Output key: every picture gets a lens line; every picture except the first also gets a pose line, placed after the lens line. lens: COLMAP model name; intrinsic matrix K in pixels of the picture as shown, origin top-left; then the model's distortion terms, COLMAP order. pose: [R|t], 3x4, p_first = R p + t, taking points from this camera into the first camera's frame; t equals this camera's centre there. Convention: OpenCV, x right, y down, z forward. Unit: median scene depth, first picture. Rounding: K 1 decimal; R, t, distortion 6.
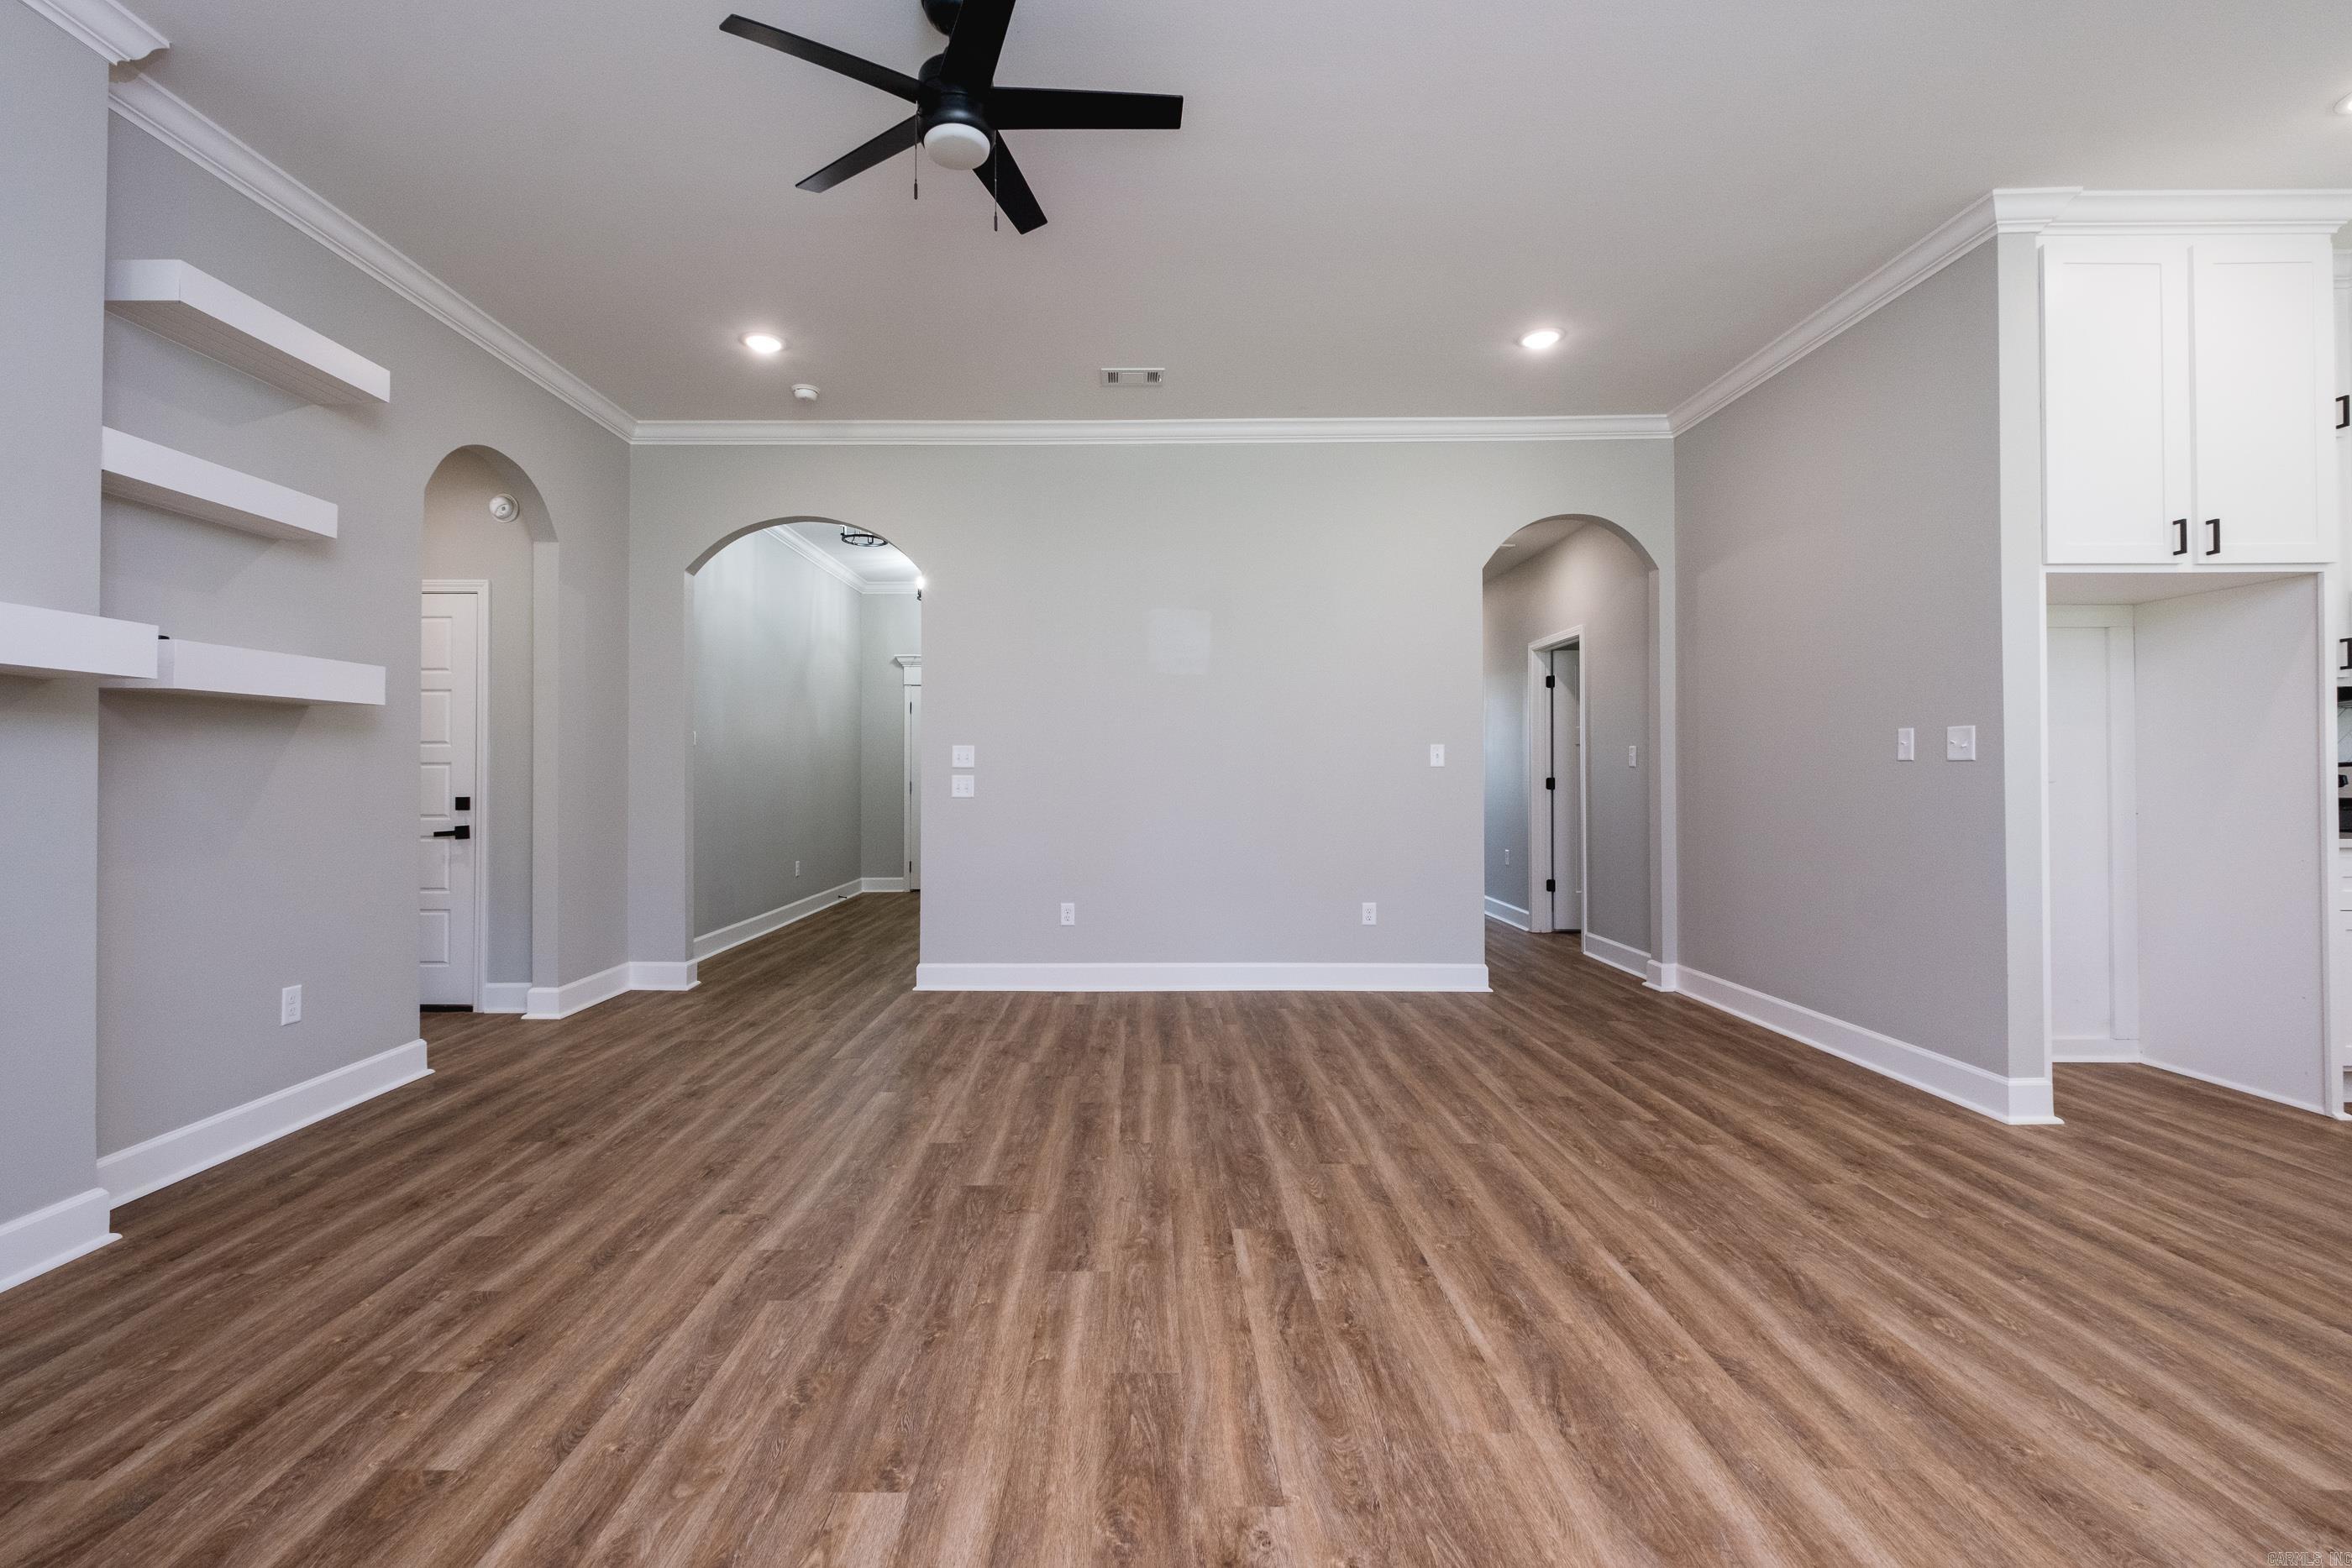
lens RADIAL K [[1034.8, 0, 1110.8], [0, 1034.8, 767.9], [0, 0, 1]] dist [0.008766, -0.005662]
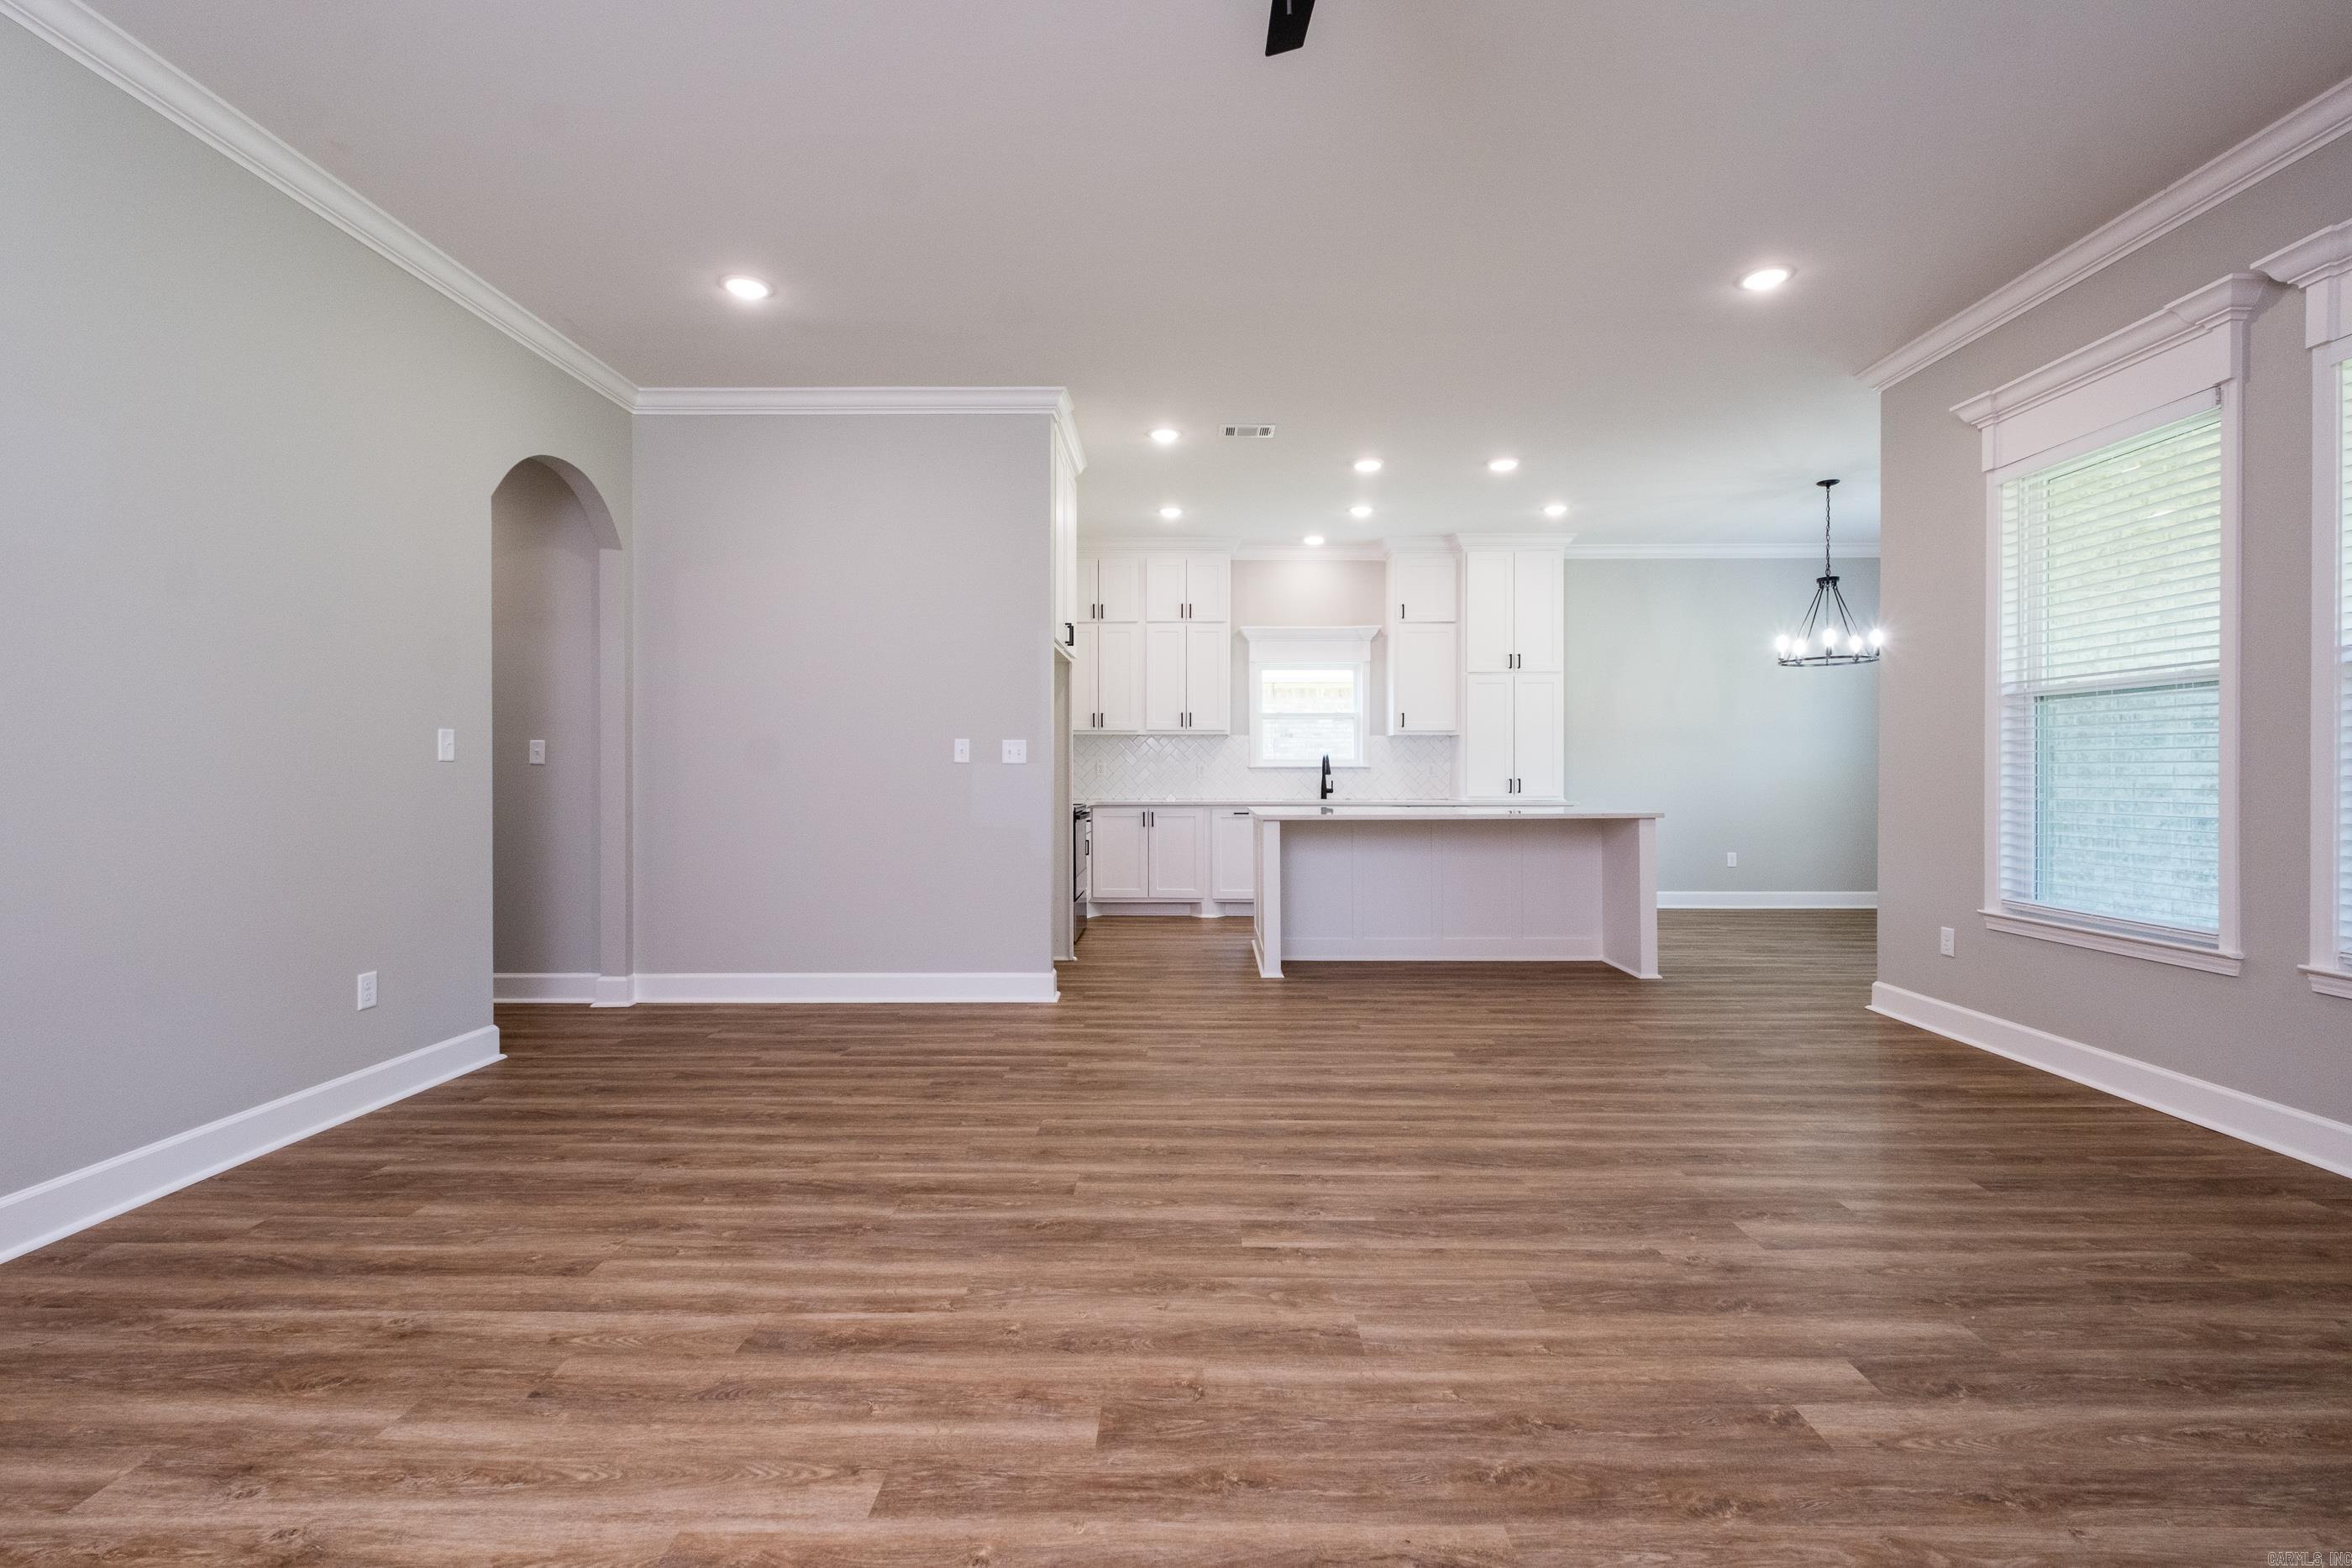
lens RADIAL K [[1026.4, 0, 1184.4], [0, 1026.4, 778.3], [0, 0, 1]] dist [0.010771, -0.007796]
pose [[-0.020602, -0.001136, 0.999787, -0.803272], [-0.007303, 0.999973, 0.000986, 0.012891], [-0.999761, -0.007281, -0.020610, 1.043315]]
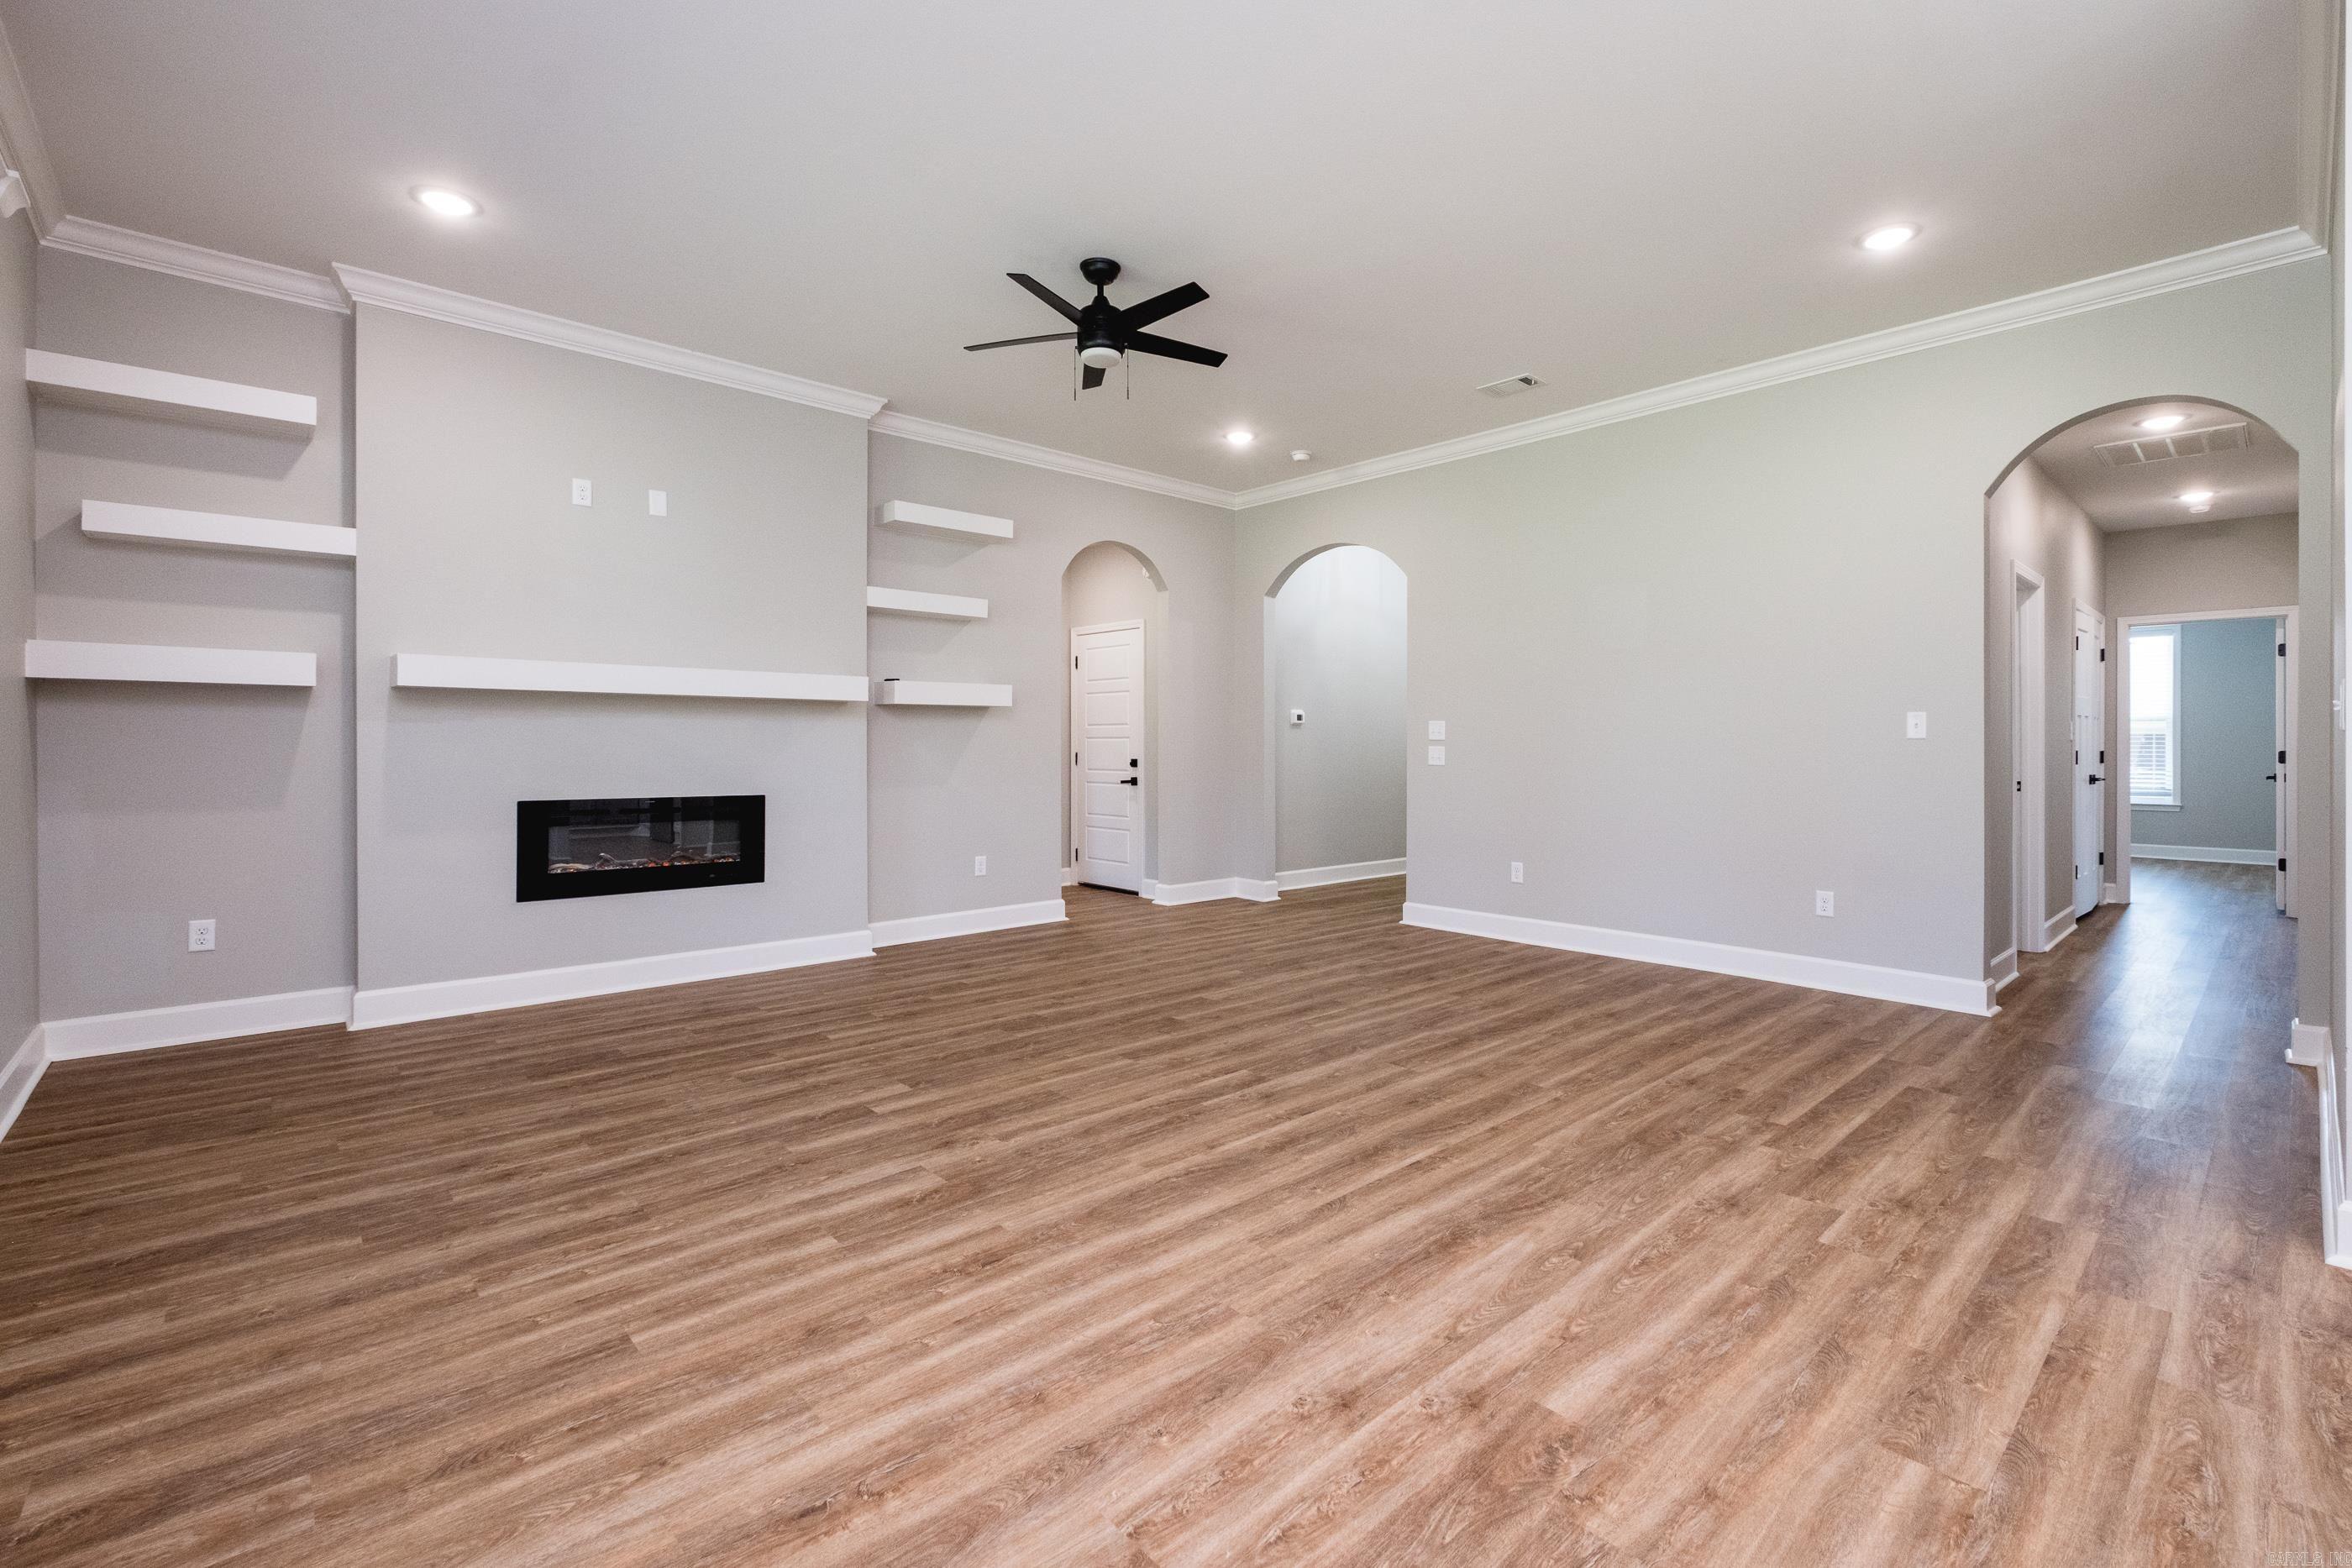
lens RADIAL K [[1012.0, 0, 1181.3], [0, 1012.0, 749.4], [0, 0, 1]] dist [0.012087, -0.008871]
pose [[0.687914, 0.006040, -0.725767, 1.022307], [0.002130, 0.999944, 0.010341, -0.003732], [0.725789, -0.008659, 0.687863, -0.003732]]
